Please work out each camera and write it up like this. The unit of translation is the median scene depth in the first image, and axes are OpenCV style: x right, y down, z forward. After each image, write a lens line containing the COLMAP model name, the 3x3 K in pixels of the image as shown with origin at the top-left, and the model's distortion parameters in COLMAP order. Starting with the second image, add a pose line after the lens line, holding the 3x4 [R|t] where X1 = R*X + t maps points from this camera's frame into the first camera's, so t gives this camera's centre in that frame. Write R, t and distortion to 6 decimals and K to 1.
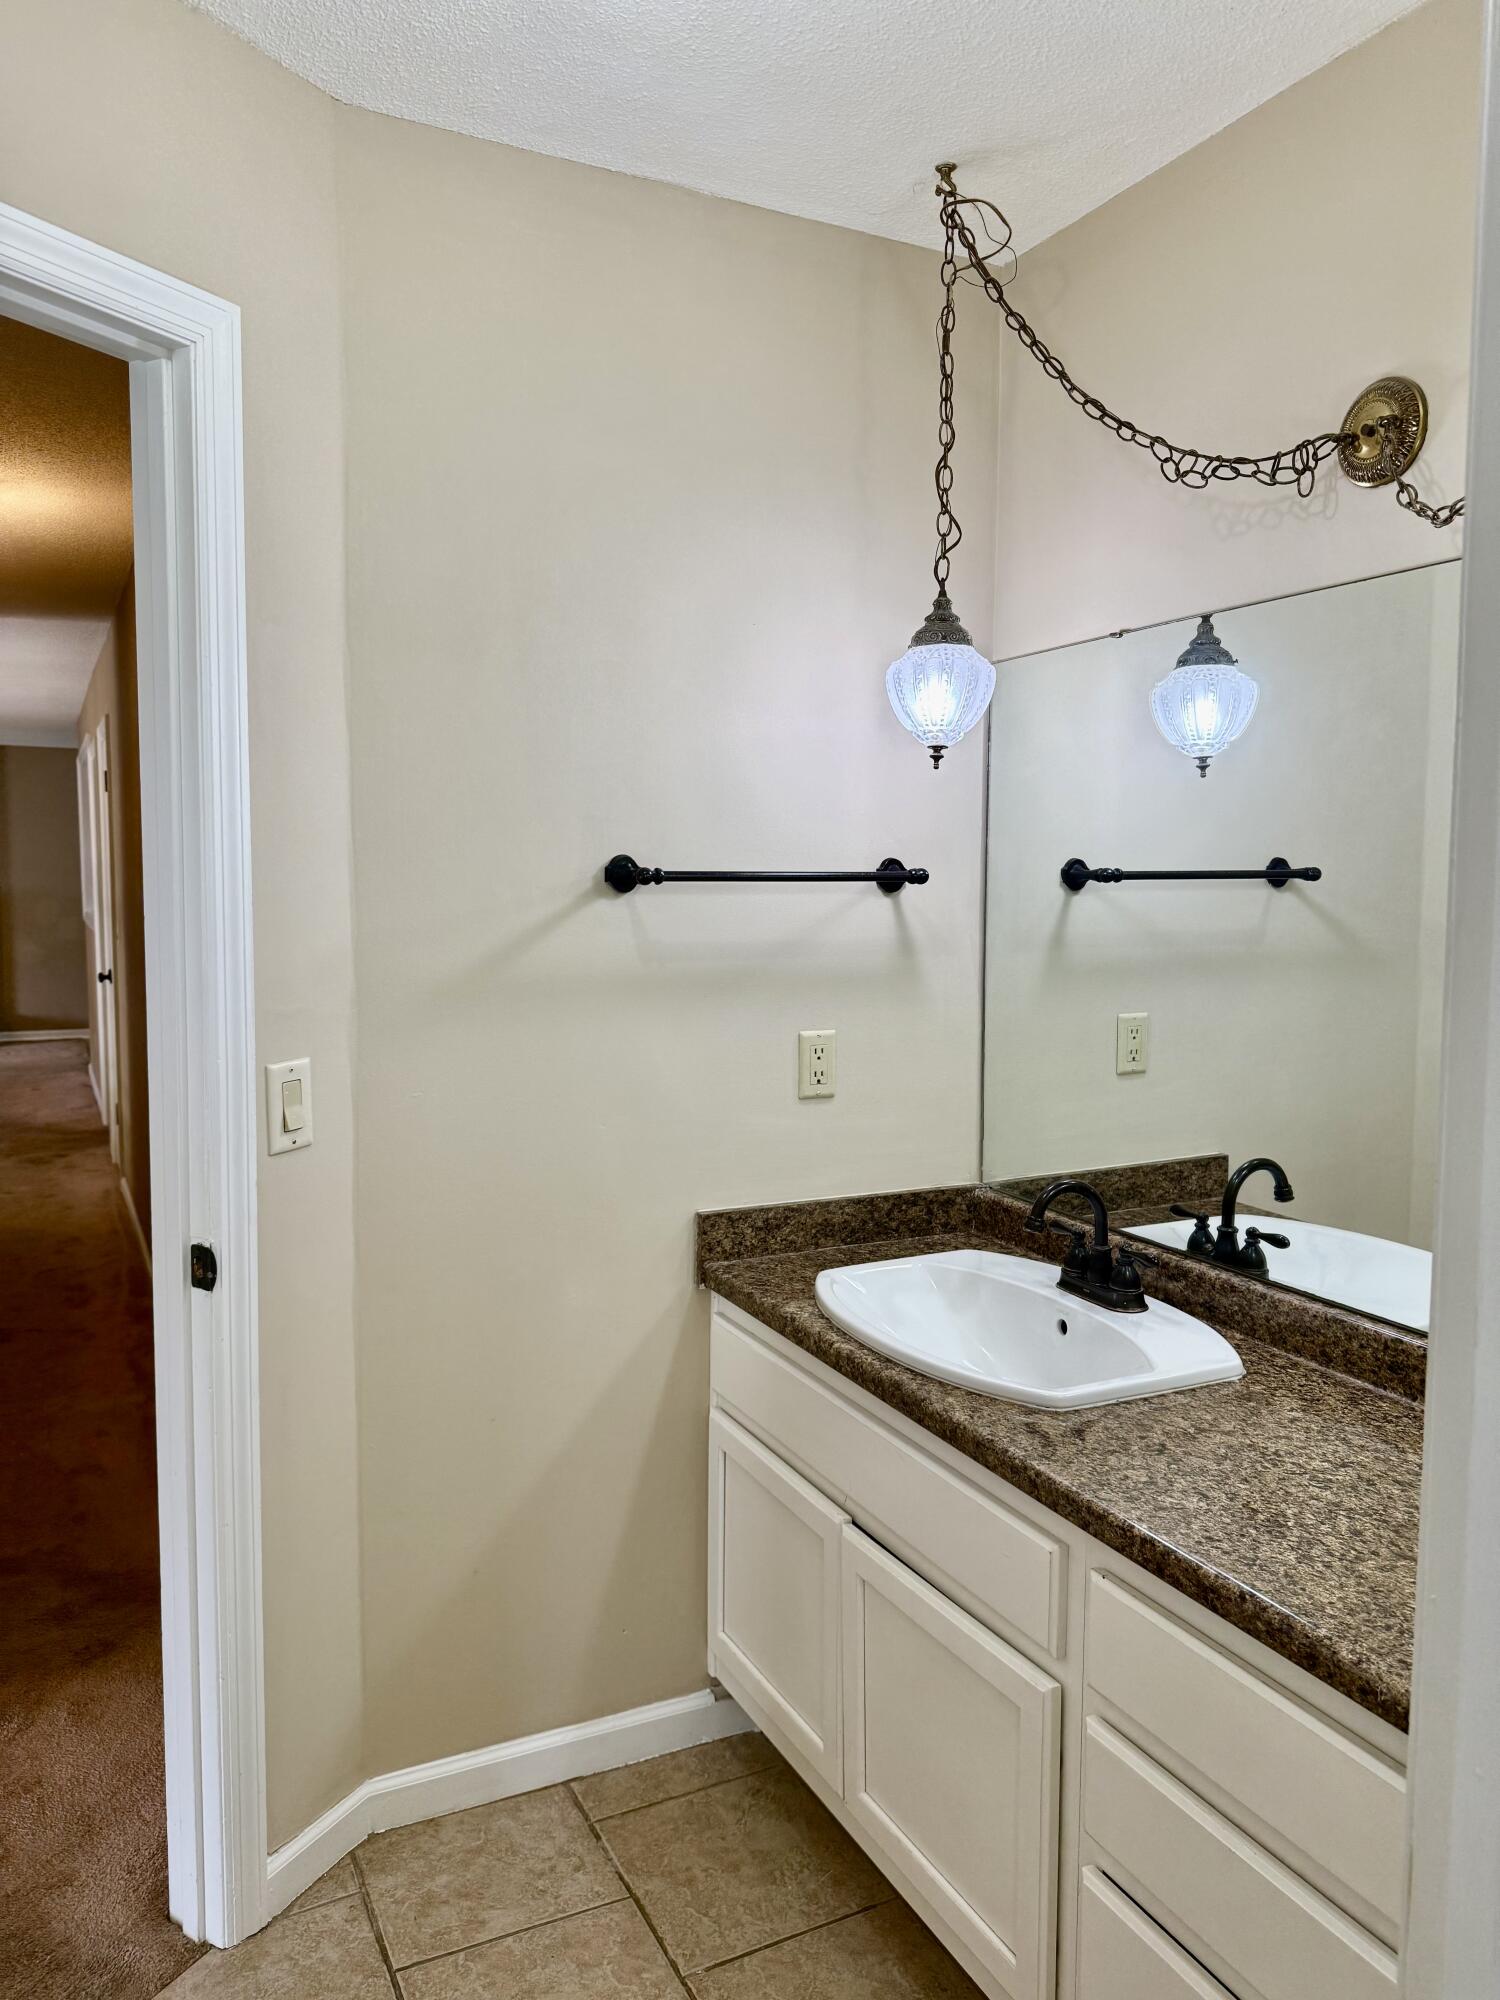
lens RADIAL K [[1472.3, 0, 750.0], [0, 1472.3, 1000.0], [0, 0, 1]] dist [0.255023, -0.383234]
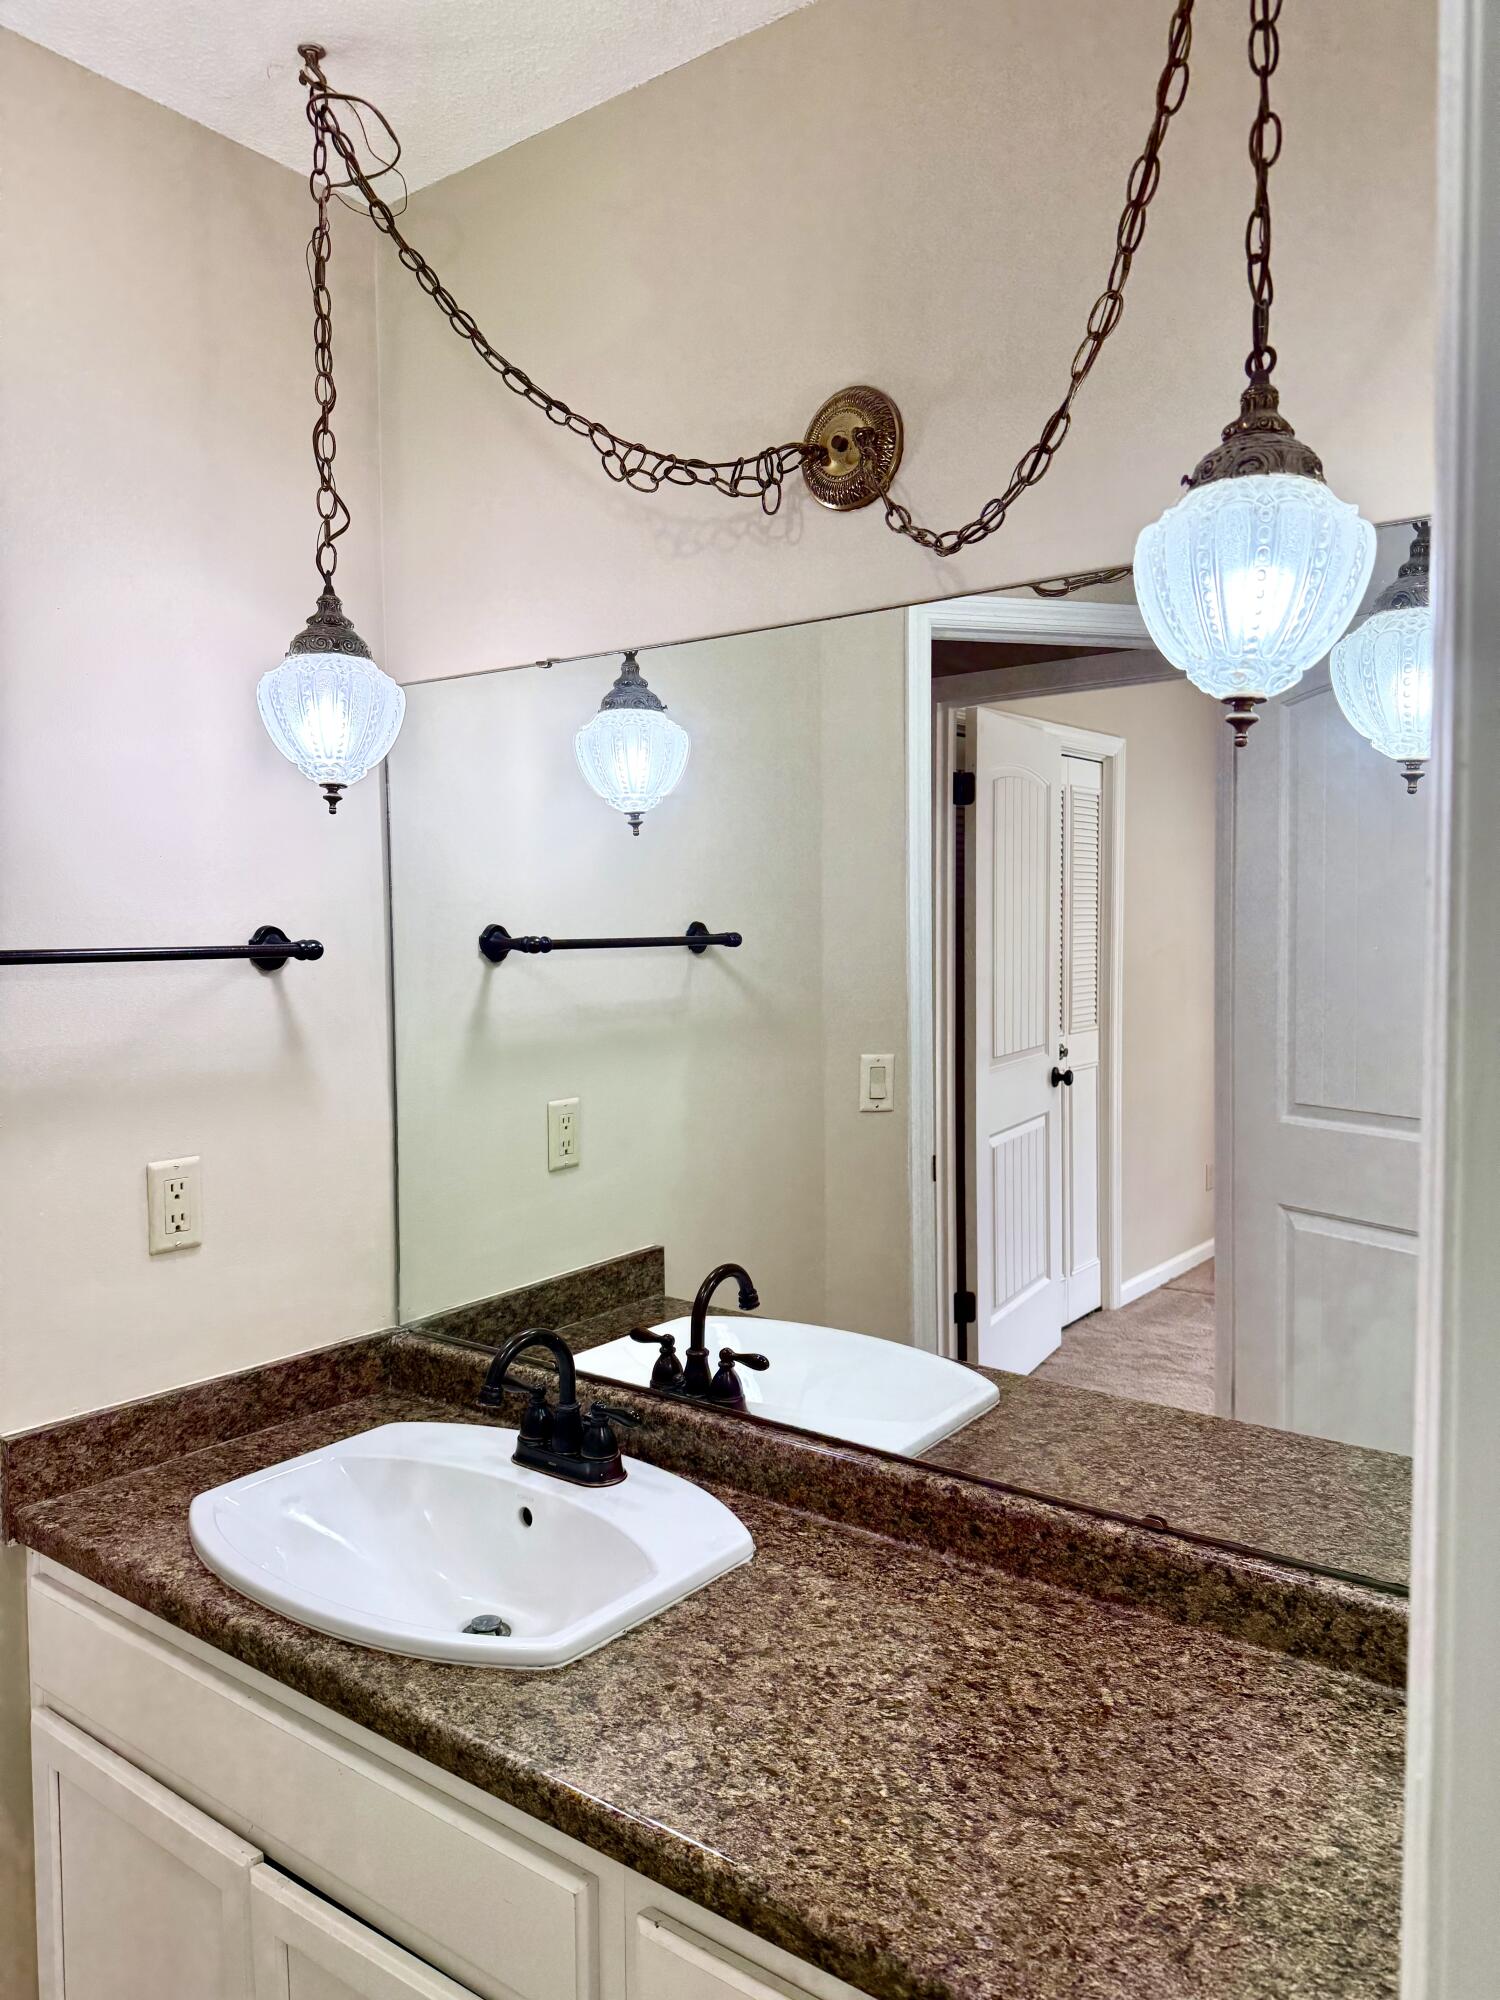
lens RADIAL K [[1435.2, 0, 748.7], [0, 1435.2, 994.2], [0, 0, 1]] dist [0.044184, -0.056918]
pose [[0.897201, -0.036743, 0.440090, -0.013487], [0.051003, 0.998486, -0.020616, -0.039268], [-0.438666, 0.040943, 0.897717, 0.263304]]
